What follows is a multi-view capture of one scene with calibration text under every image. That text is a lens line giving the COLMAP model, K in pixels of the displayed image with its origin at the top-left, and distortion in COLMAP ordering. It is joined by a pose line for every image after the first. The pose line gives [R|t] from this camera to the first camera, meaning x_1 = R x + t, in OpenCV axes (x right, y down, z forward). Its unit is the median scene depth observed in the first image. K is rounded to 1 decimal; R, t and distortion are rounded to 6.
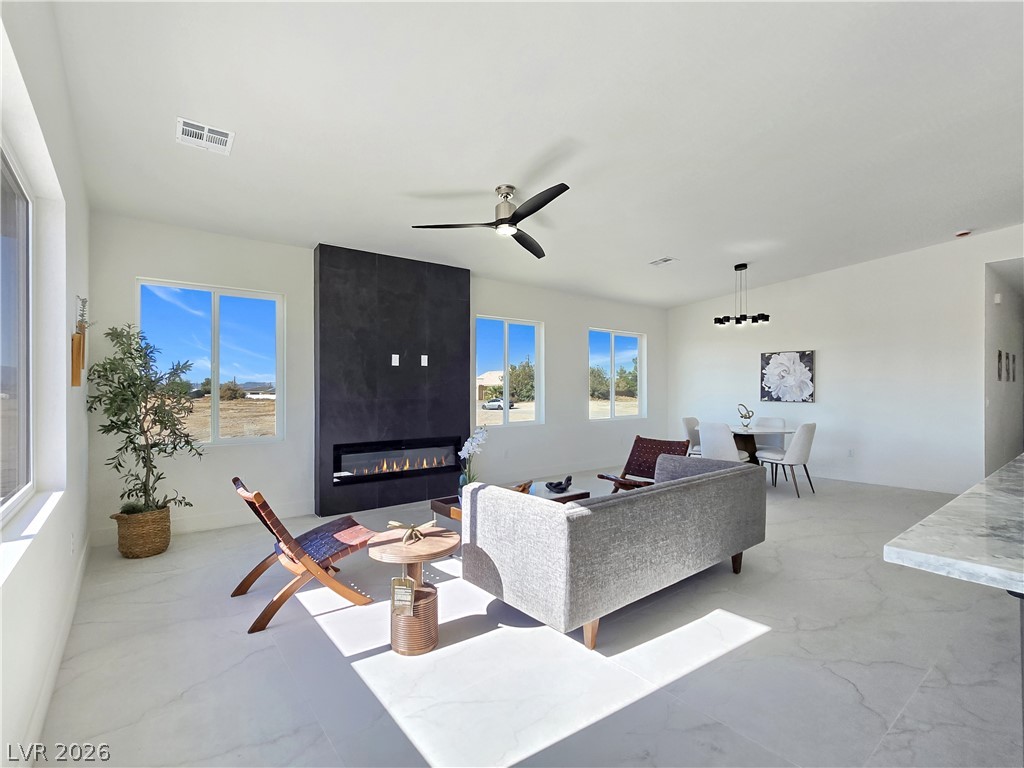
lens RADIAL K [[480.4, 0, 516.4], [0, 480.4, 391.0], [0, 0, 1]] dist [-0.001474, 0.000015]
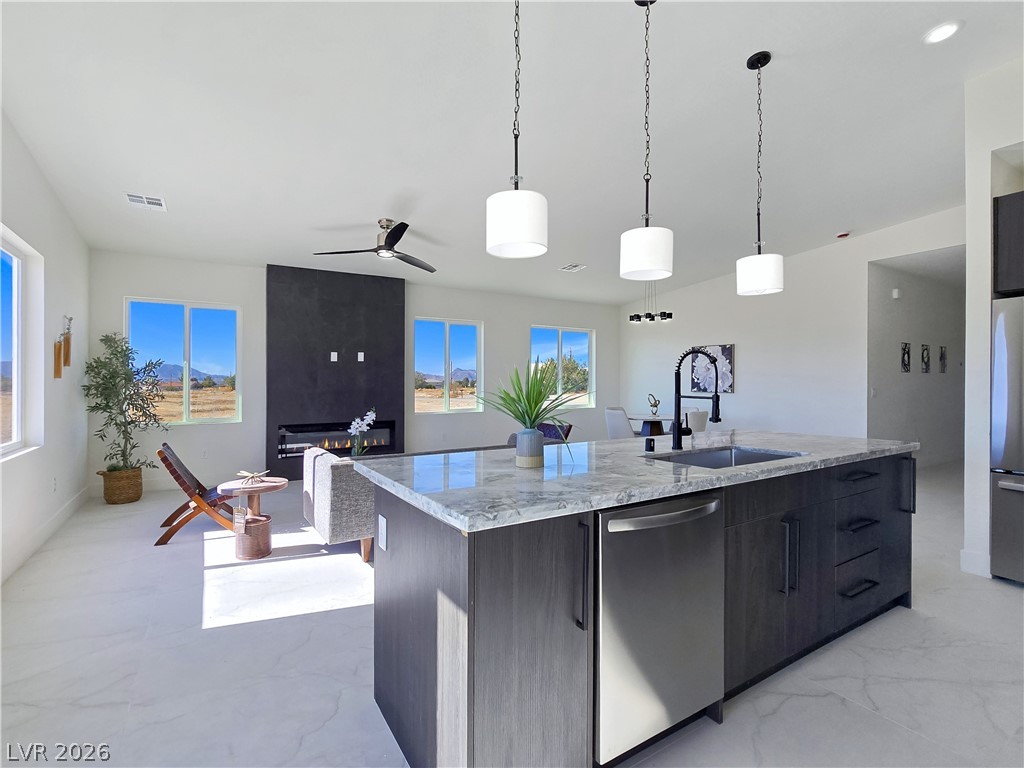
lens RADIAL K [[483.8, 0, 508.6], [0, 483.8, 386.1], [0, 0, 1]] dist [-0.000344, -0.000878]
pose [[0.993809, -0.000098, -0.111098, 0.436834], [0.000692, 0.999986, 0.005310, 0.004683], [0.111096, -0.005354, 0.993795, -0.225599]]
